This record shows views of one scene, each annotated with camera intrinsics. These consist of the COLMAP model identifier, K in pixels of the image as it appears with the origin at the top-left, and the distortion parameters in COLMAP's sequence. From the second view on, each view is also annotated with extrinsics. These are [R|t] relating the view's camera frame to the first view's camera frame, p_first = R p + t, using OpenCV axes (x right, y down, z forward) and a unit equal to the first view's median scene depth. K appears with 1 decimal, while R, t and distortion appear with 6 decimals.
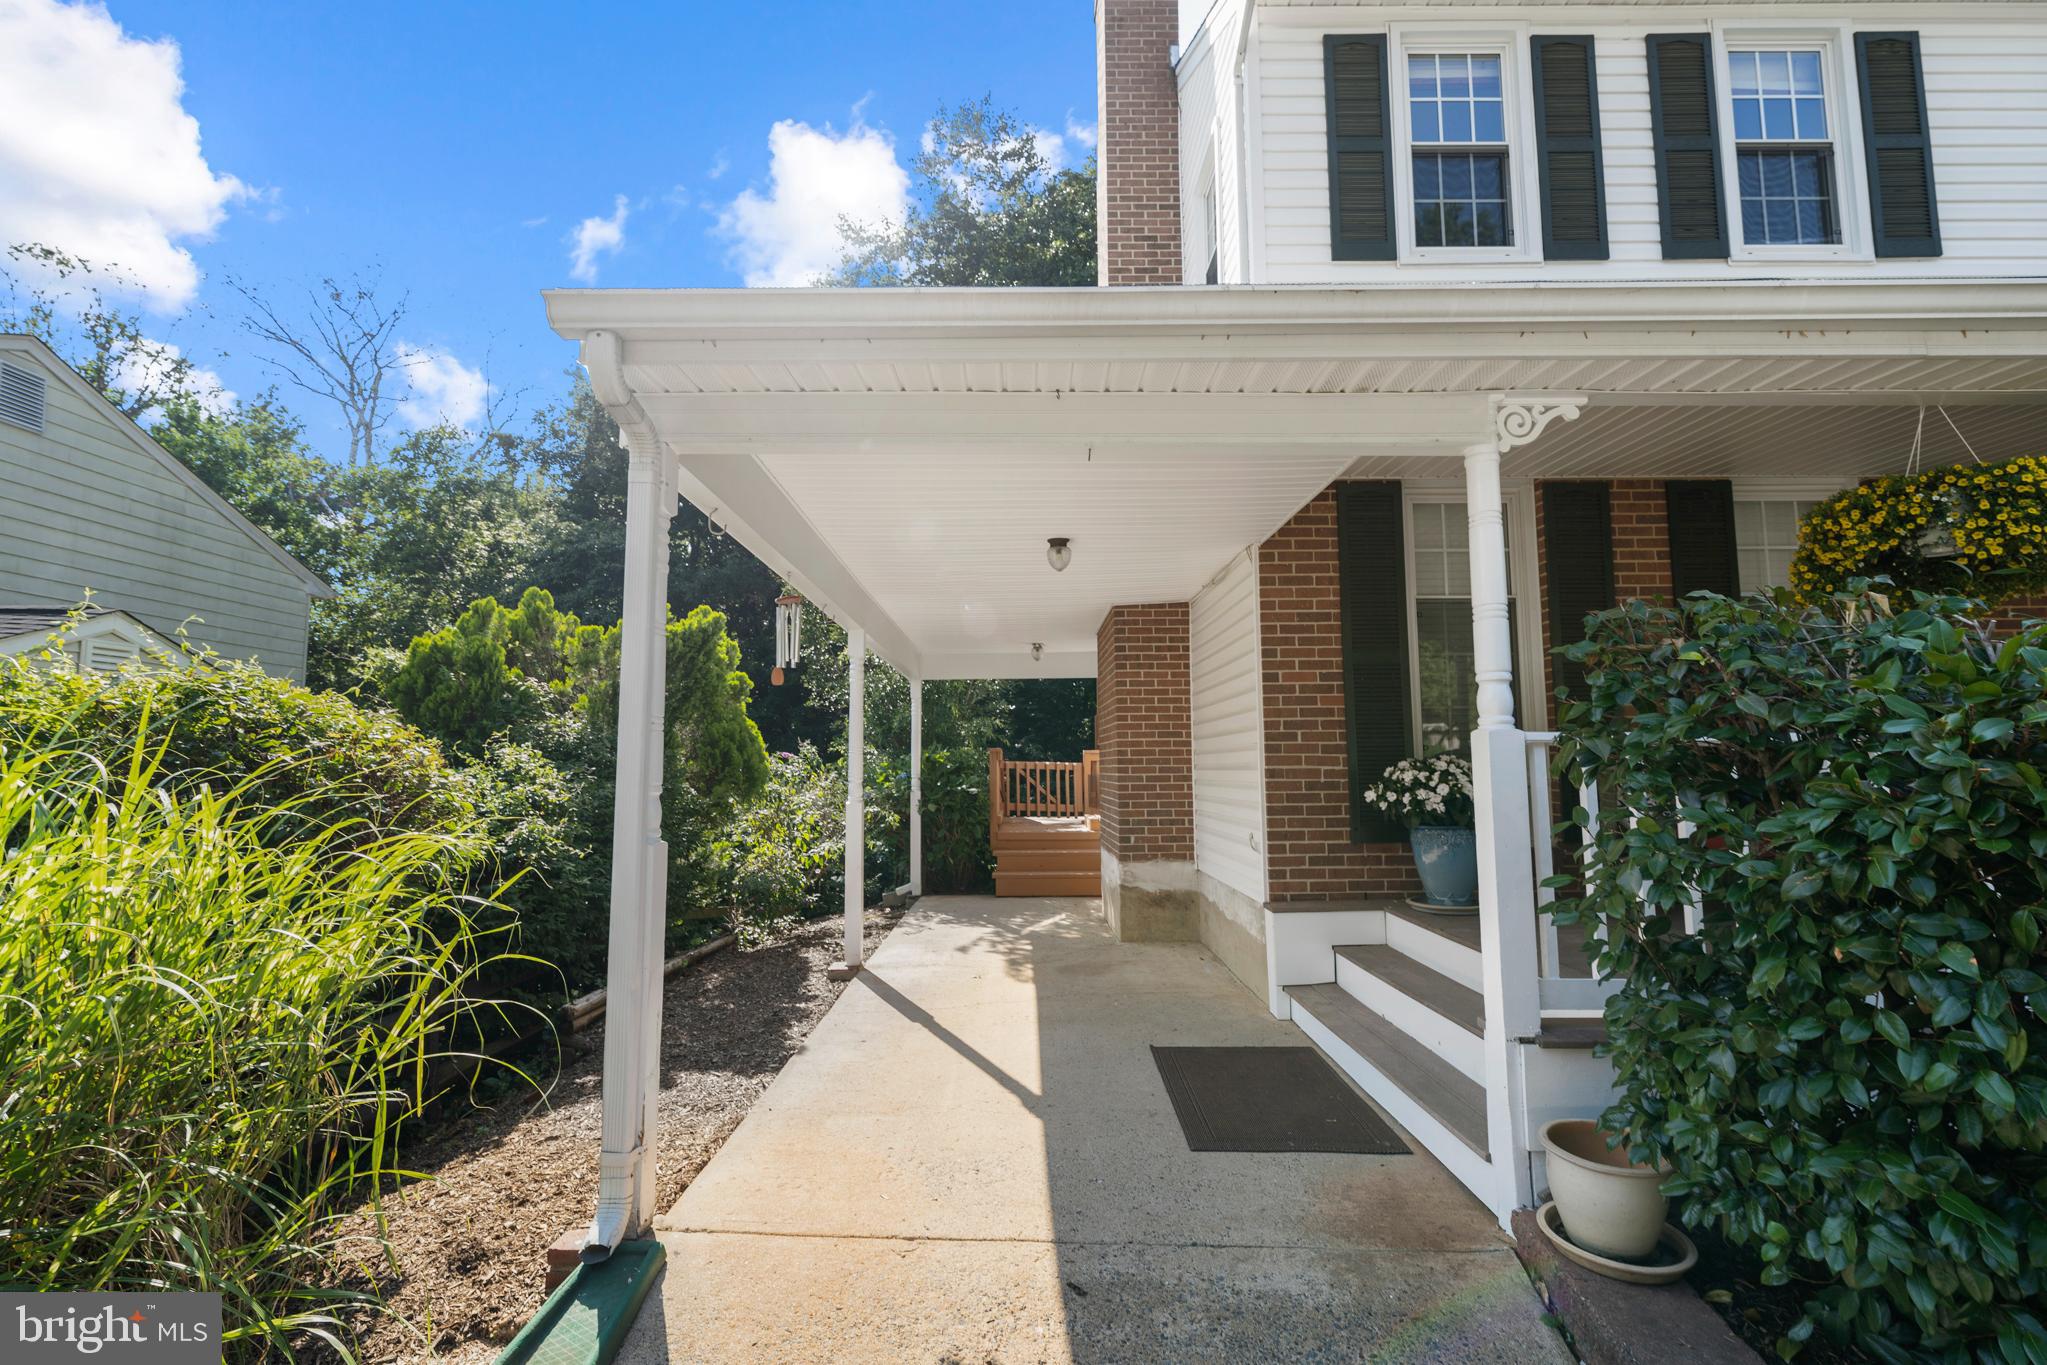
lens RADIAL K [[916.5, 0, 1016.5], [0, 916.5, 679.6], [0, 0, 1]] dist [0.002161, -0.000384]
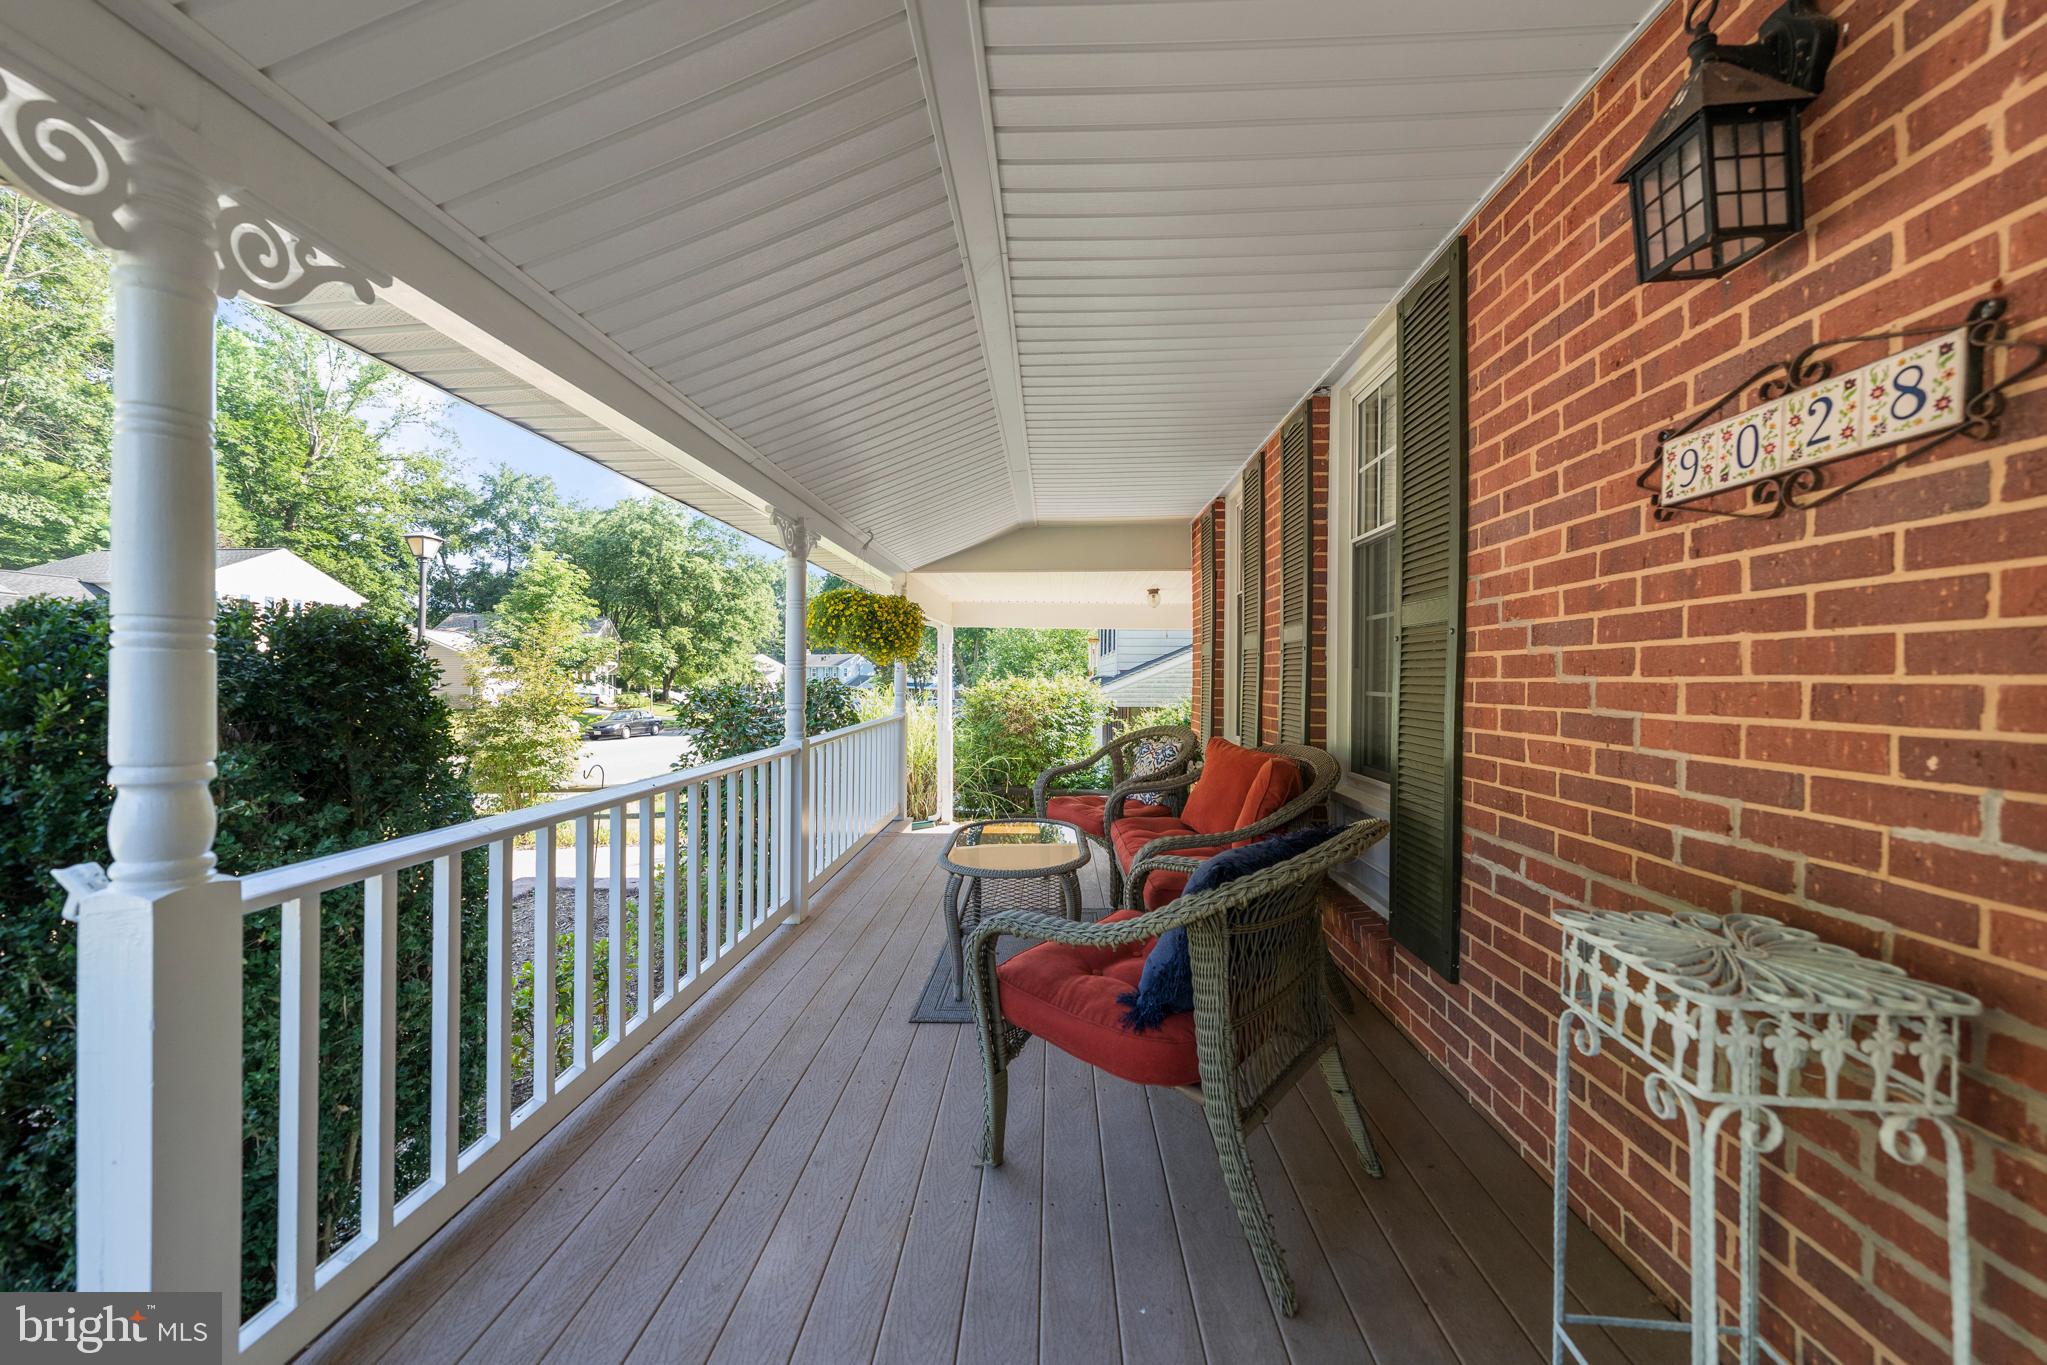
lens RADIAL K [[727.2, 0, 1015.2], [0, 727.2, 680.9], [0, 0, 1]] dist [-0.001761, -0.000245]
pose [[-0.055858, 0.008987, -0.998398, 1.411994], [0.085842, 0.996300, 0.004166, -0.007276], [0.994742, -0.085472, -0.056422, 0.780321]]
